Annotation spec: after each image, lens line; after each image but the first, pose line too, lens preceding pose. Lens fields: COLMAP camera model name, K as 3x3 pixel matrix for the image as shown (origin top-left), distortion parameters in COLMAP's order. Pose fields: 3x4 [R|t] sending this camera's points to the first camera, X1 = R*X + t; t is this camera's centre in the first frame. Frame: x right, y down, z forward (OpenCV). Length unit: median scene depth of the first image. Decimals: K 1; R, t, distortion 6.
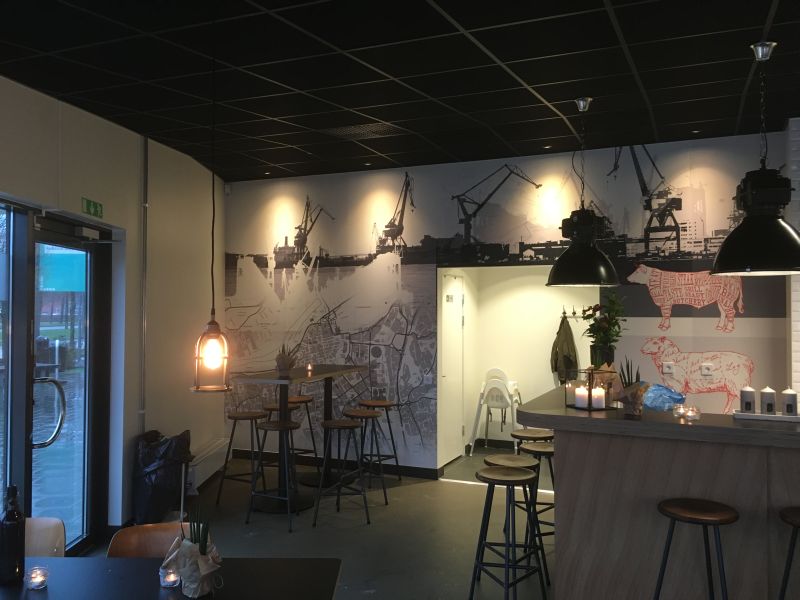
lens RADIAL K [[684.3, 0, 401.4], [0, 684.3, 300.7], [0, 0, 1]] dist [0.061221, -0.043577]
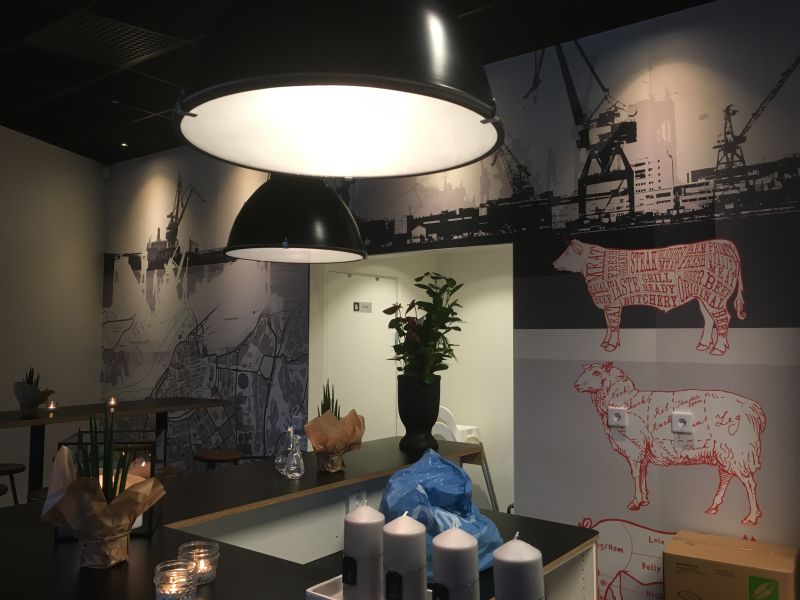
lens RADIAL K [[684.3, 0, 401.0], [0, 684.3, 300.0], [0, 0, 1]] dist [0.061221, -0.043577]
pose [[0.972833, -0.010385, -0.231274, 0.305582], [0.000643, 0.999111, -0.042156, 0.021622], [0.231506, 0.040862, 0.971975, 0.354288]]
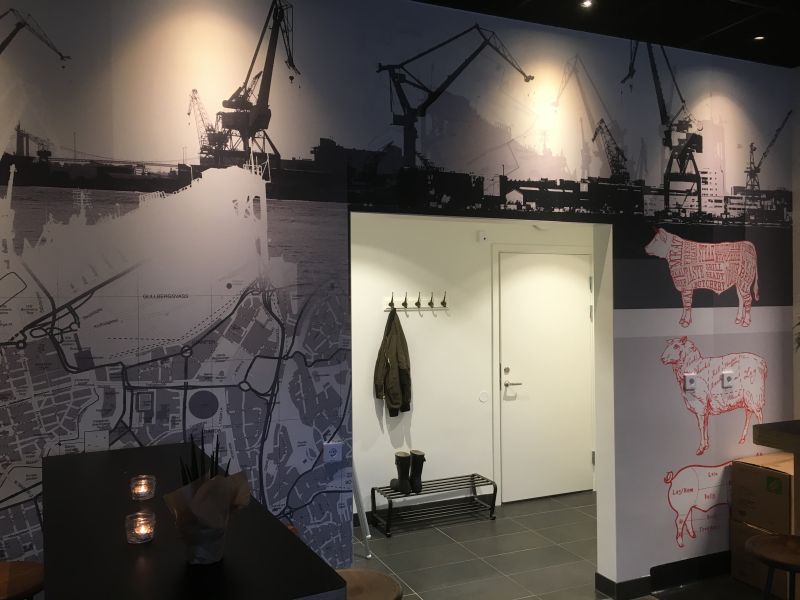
lens RADIAL K [[684.3, 0, 398.9], [0, 684.3, 300.1], [0, 0, 1]] dist [0.061221, -0.043577]
pose [[0.673539, -0.010159, 0.739082, -0.276929], [-0.001443, 0.999886, 0.015059, 0.005711], [-0.739151, -0.011209, 0.673447, 0.665989]]
